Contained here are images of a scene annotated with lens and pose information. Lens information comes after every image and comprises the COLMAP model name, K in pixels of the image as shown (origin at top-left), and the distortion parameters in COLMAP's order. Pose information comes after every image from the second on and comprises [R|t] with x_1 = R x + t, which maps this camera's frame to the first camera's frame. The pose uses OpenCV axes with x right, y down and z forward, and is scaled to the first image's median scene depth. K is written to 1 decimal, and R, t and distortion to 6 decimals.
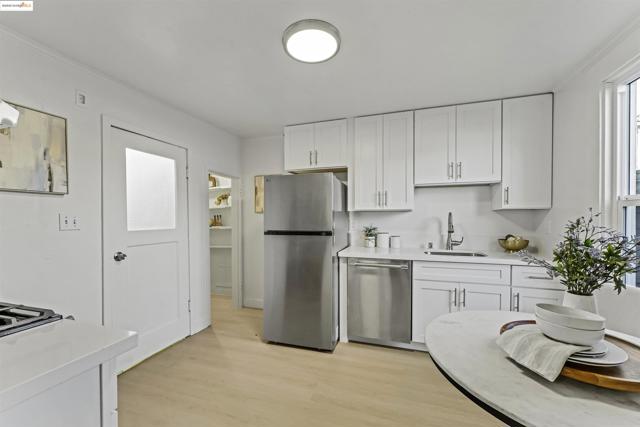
lens RADIAL K [[260.7, 0, 314.5], [0, 260.7, 219.9], [0, 0, 1]] dist [-0.023687, -0.000231]
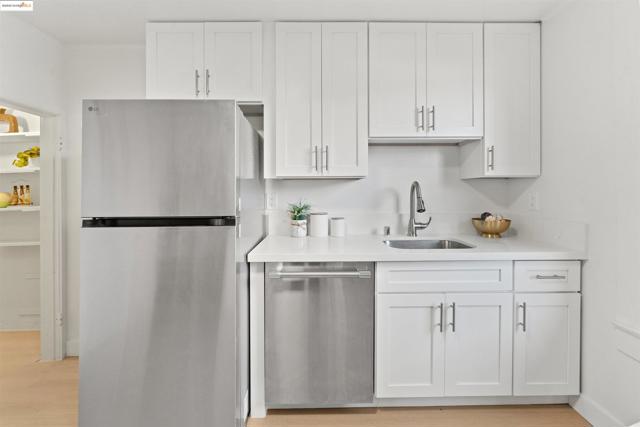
lens RADIAL K [[287.6, 0, 312.6], [0, 287.6, 189.2], [0, 0, 1]] dist [0.003984, -0.000062]
pose [[0.950236, -0.000259, 0.311532, 0.030849], [0.004231, 0.999918, -0.012074, -0.001067], [-0.311503, 0.012791, 0.950159, 0.365275]]
